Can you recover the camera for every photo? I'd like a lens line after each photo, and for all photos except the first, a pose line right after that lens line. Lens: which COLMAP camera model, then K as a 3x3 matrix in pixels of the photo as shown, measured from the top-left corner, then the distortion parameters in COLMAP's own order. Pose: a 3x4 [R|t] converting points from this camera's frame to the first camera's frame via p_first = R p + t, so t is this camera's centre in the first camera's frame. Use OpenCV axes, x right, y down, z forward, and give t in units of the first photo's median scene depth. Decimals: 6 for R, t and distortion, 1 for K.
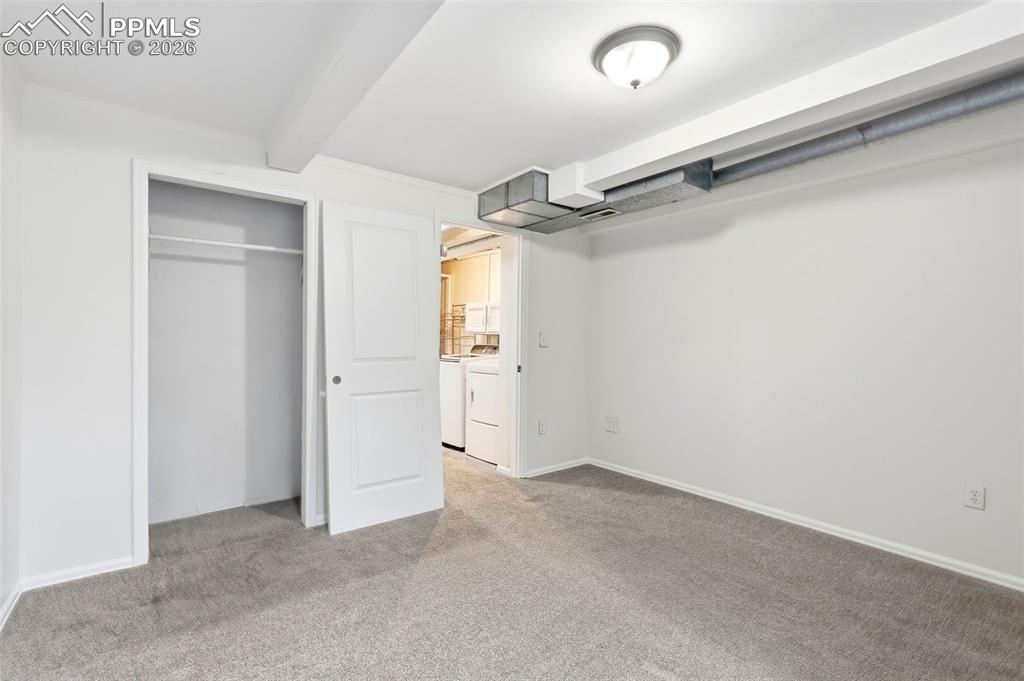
lens RADIAL K [[455.4, 0, 511.9], [0, 455.4, 343.6], [0, 0, 1]] dist [-0.003533, 0.000777]
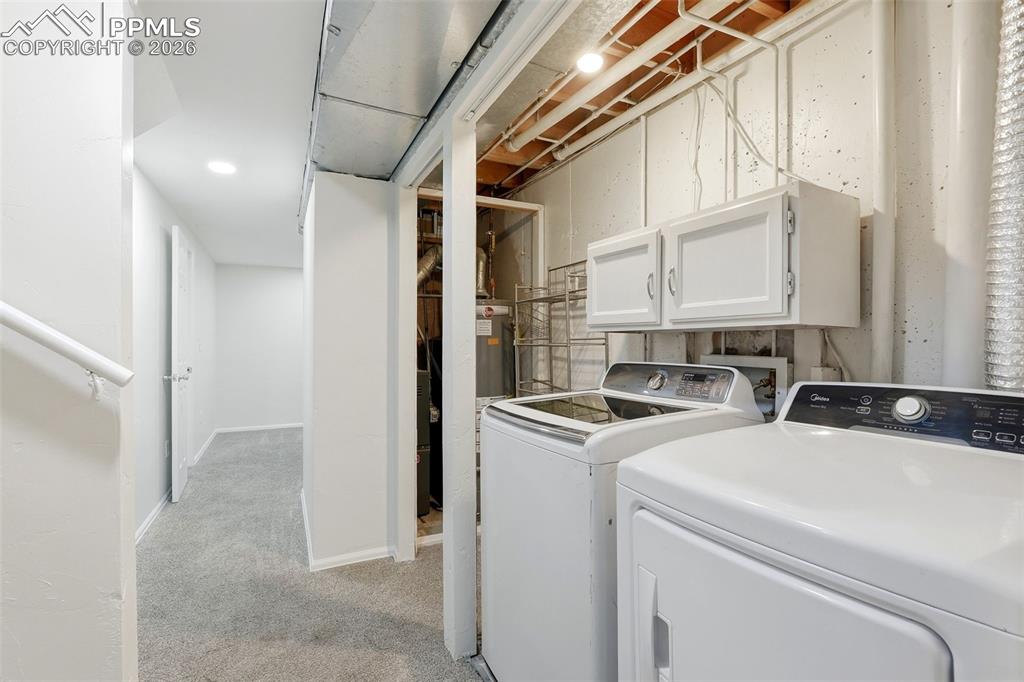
lens RADIAL K [[484.6, 0, 512.0], [0, 484.6, 341.0], [0, 0, 1]] dist [0.000944, 0.000421]
pose [[0.979520, -0.017530, -0.200583, -0.123084], [0.013373, 0.999667, -0.022063, -0.009261], [0.200903, 0.018929, 0.979428, 0.914662]]
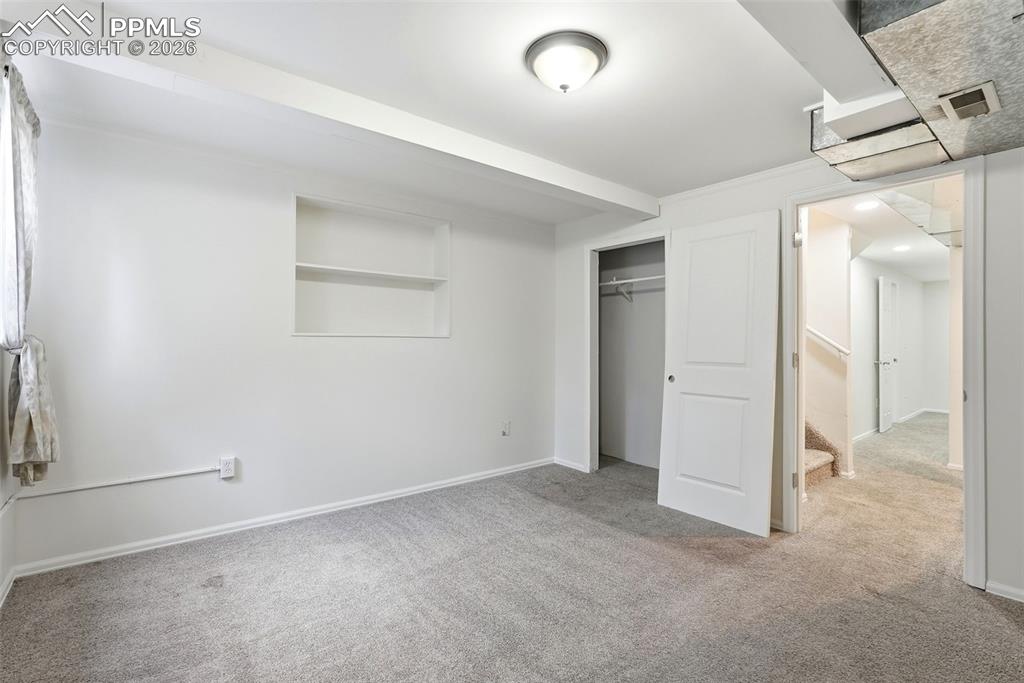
lens RADIAL K [[455.4, 0, 511.9], [0, 455.4, 344.6], [0, 0, 1]] dist [-0.003533, 0.000777]
pose [[0.036611, -0.006473, -0.999309, 0.561948], [-0.017579, 0.999820, -0.007121, 0.004312], [0.999175, 0.017828, 0.036491, 0.378093]]
